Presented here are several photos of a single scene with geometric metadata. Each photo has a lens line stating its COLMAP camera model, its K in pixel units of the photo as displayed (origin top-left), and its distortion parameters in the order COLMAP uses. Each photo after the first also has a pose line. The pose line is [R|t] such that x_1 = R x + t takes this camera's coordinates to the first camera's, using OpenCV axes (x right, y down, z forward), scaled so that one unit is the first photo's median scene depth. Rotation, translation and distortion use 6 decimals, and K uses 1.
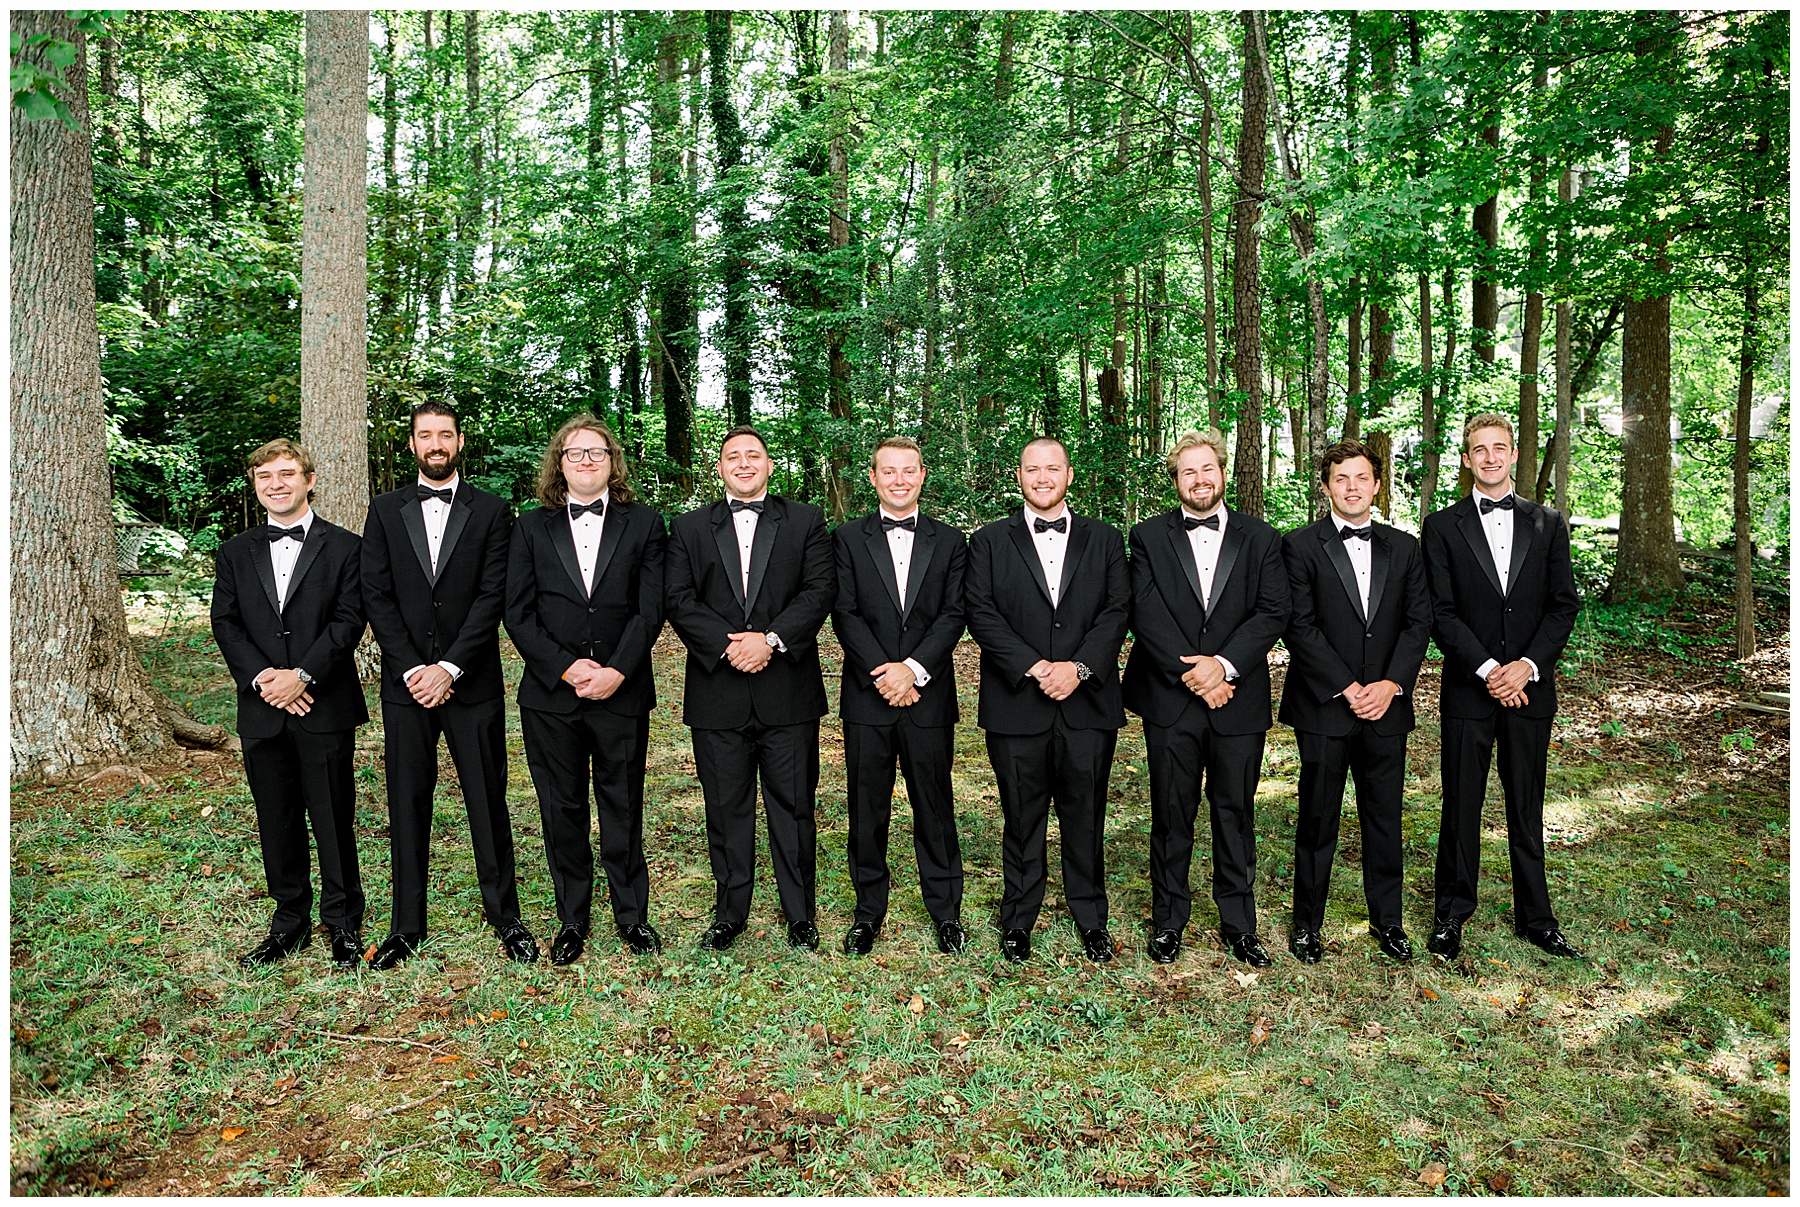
lens RADIAL K [[1417.6, 0, 910.4], [0, 1417.6, 611.2], [0, 0, 1]] dist [-0.097040, 0.110391]
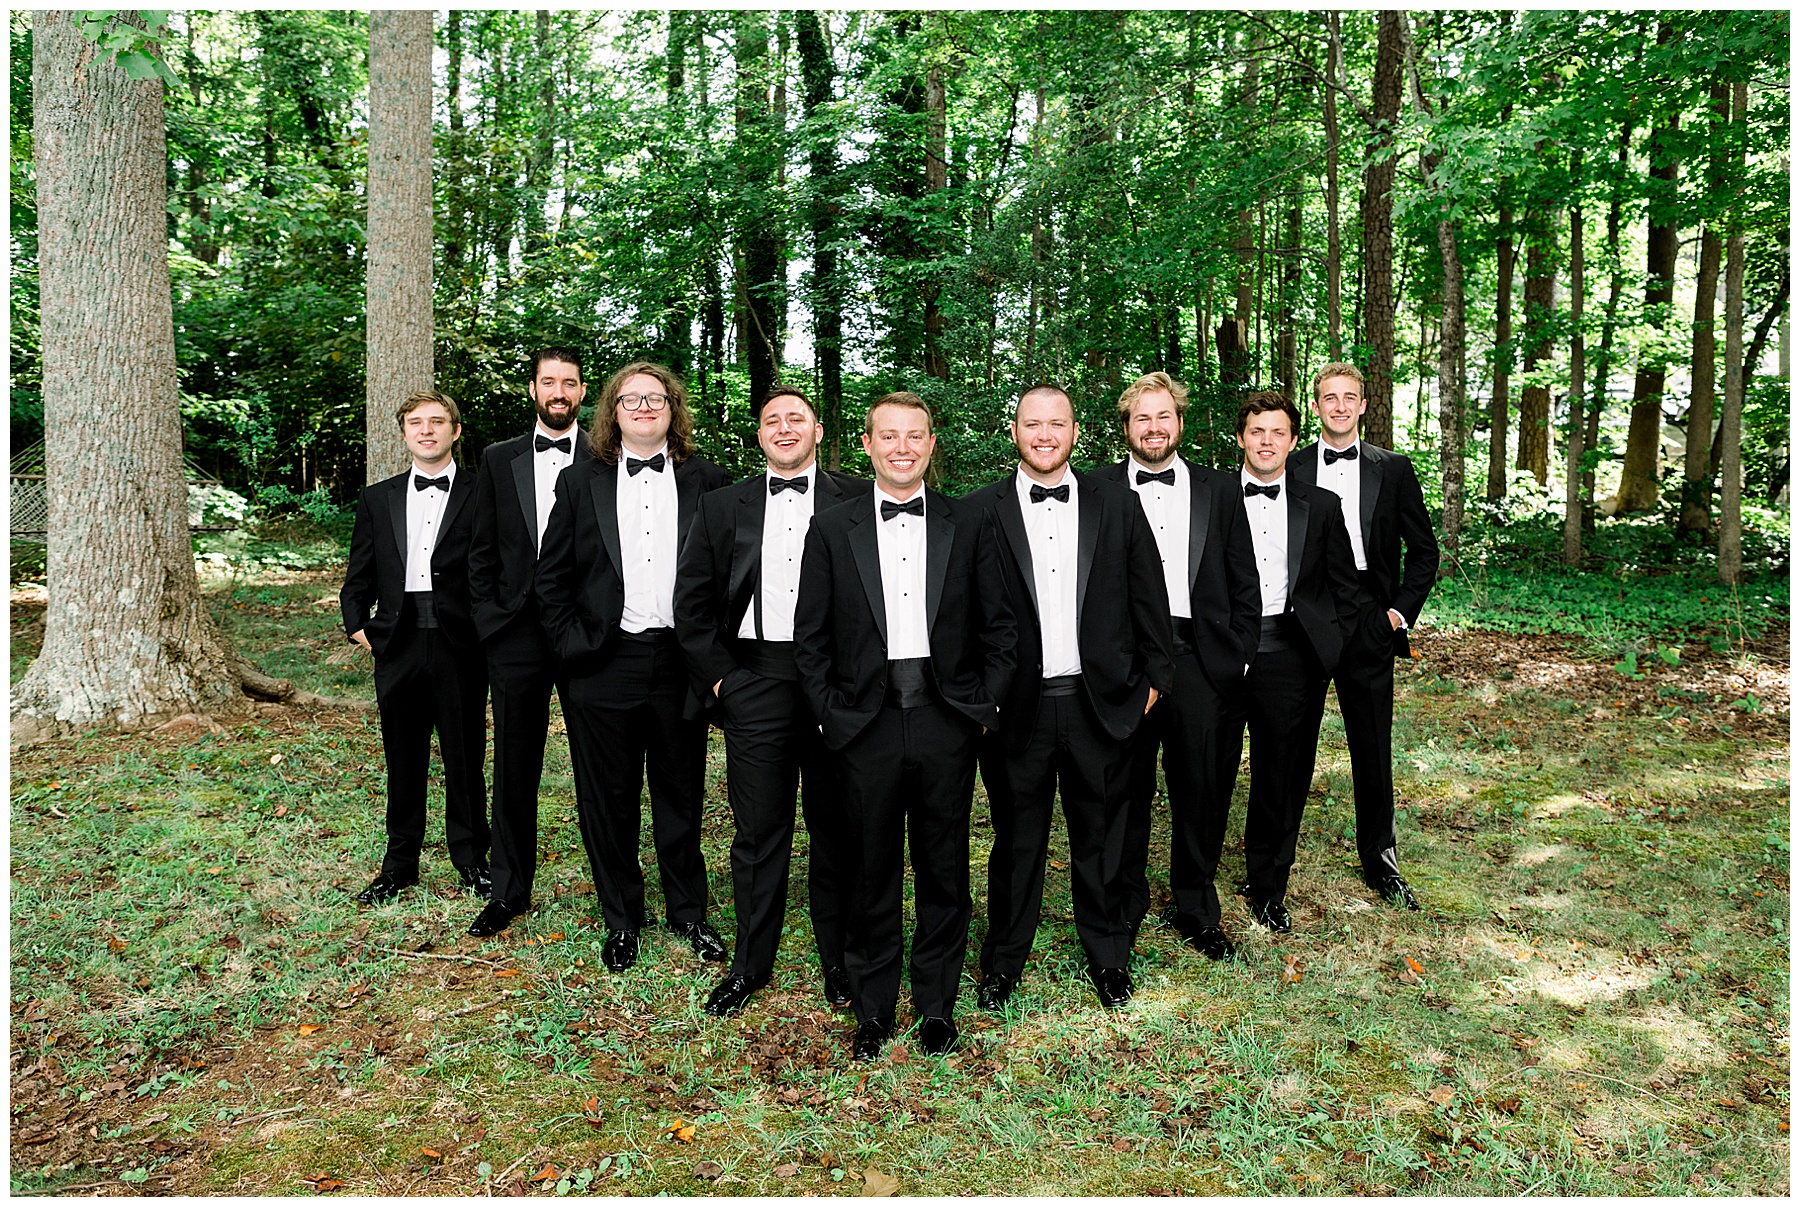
lens RADIAL K [[1581.1, 0, 900.0], [0, 1581.1, 603.5], [0, 0, 1]] dist [0.012689, 0.004123]
pose [[0.996677, 0.008223, -0.081039, 0.017342], [-0.007834, 0.999956, 0.005115, 0.009526], [0.081077, -0.004463, 0.996698, -0.049524]]
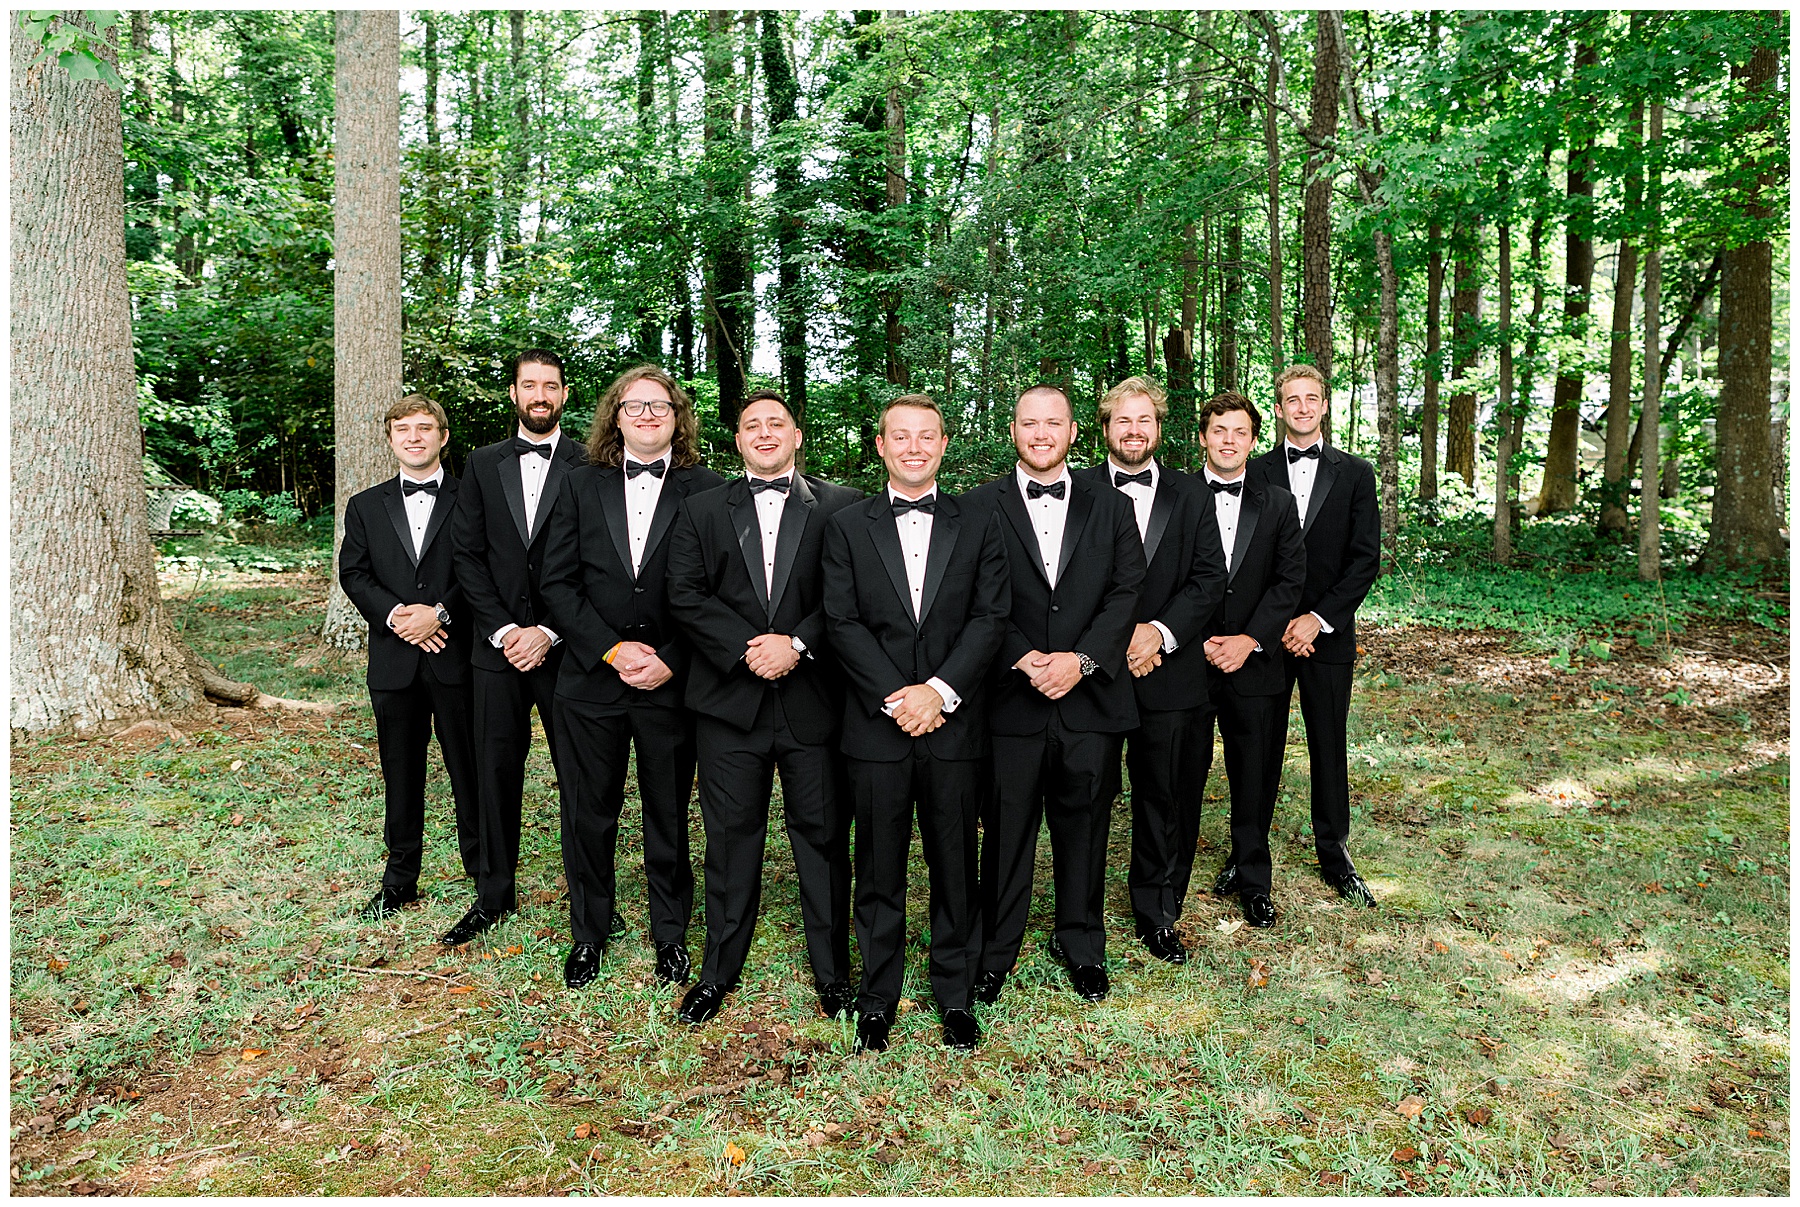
lens RADIAL K [[1487.4, 0, 923.0], [0, 1487.4, 600.2], [0, 0, 1]] dist [0.006741, 0.003675]
pose [[0.999129, 0.003266, -0.041608, 0.015683], [-0.003018, 0.999977, 0.006007, 0.007323], [0.041627, -0.005876, 0.999116, -0.024813]]
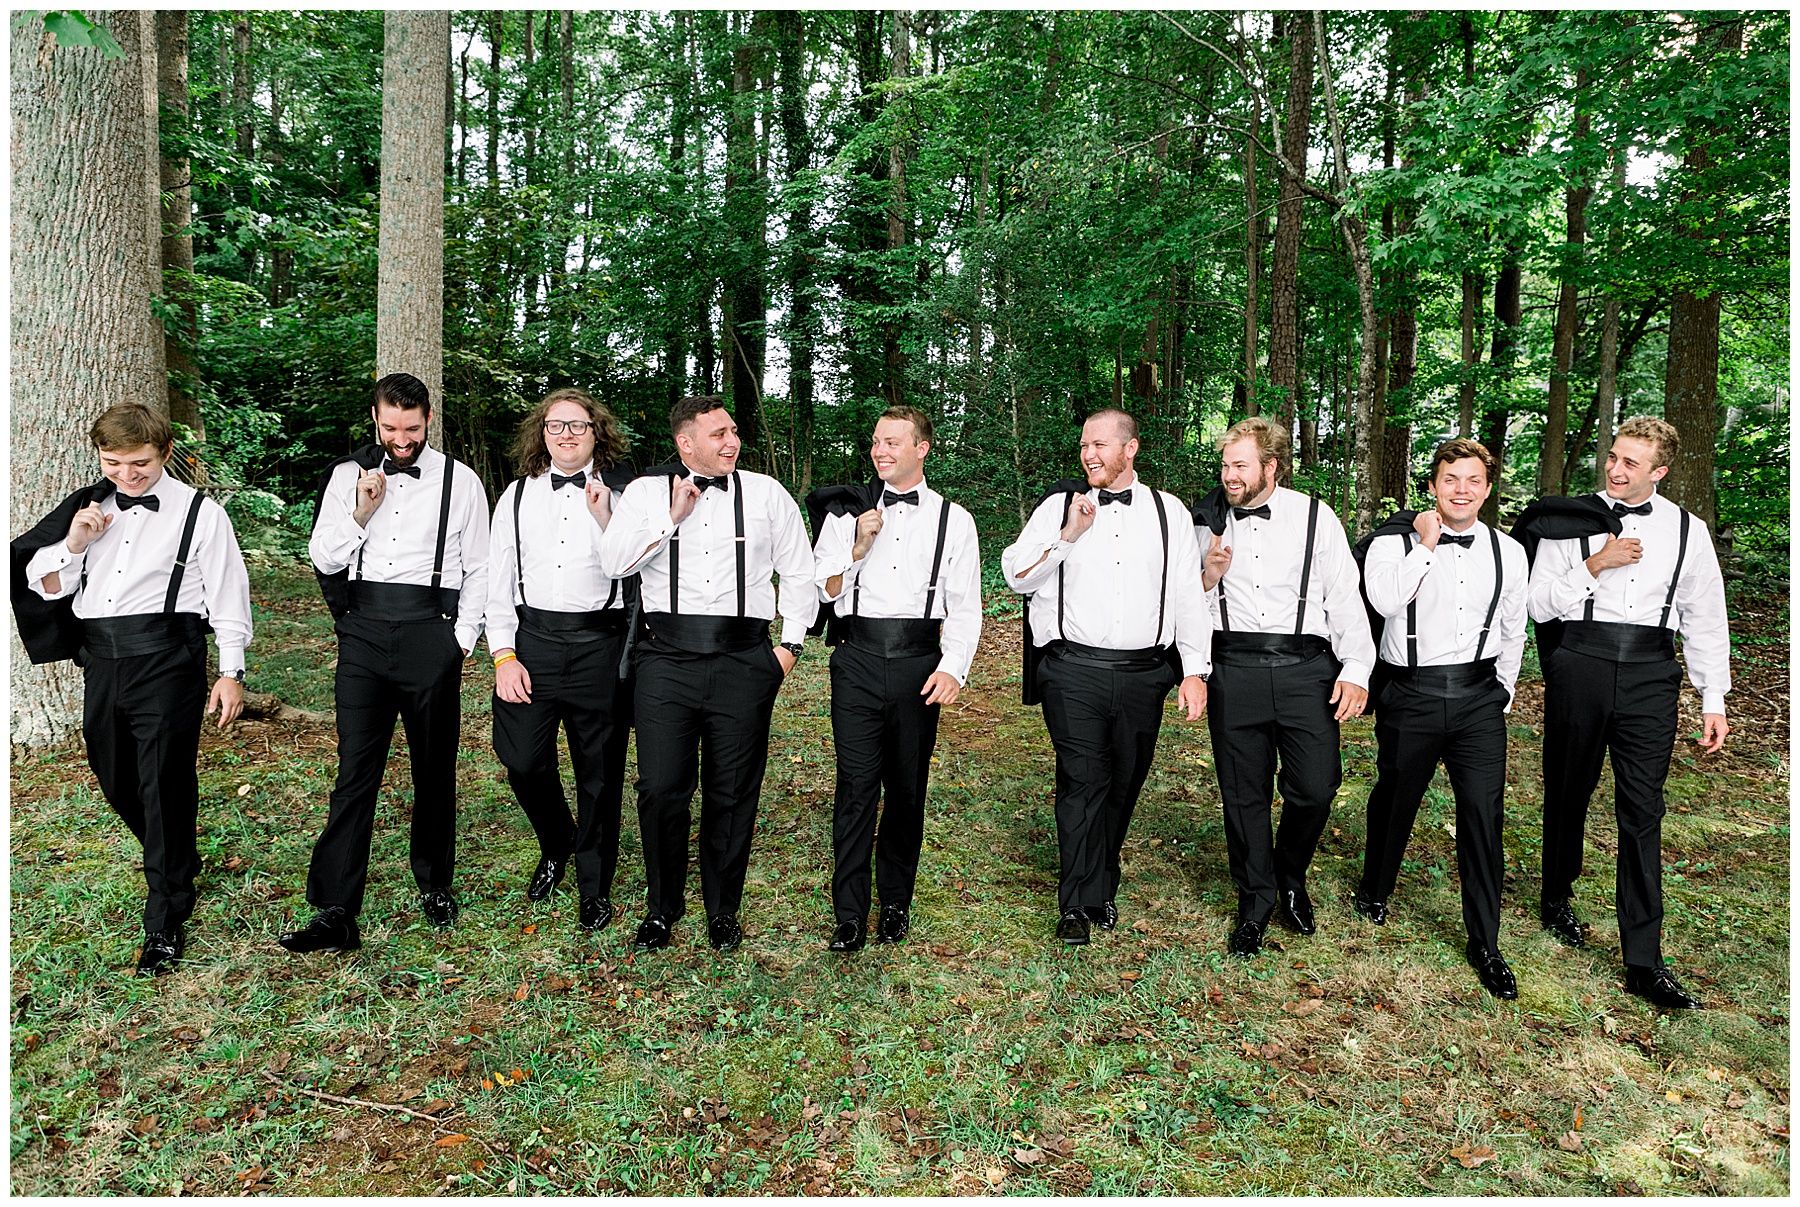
lens RADIAL K [[1206.2, 0, 900.0], [0, 1206.2, 603.5], [0, 0, 1]] dist [-0.027896, 0.024386]
pose [[0.999120, 0.026747, -0.032294, -0.014893], [-0.026015, 0.999400, 0.022864, -0.006496], [0.032887, -0.022004, 0.999217, 0.088168]]
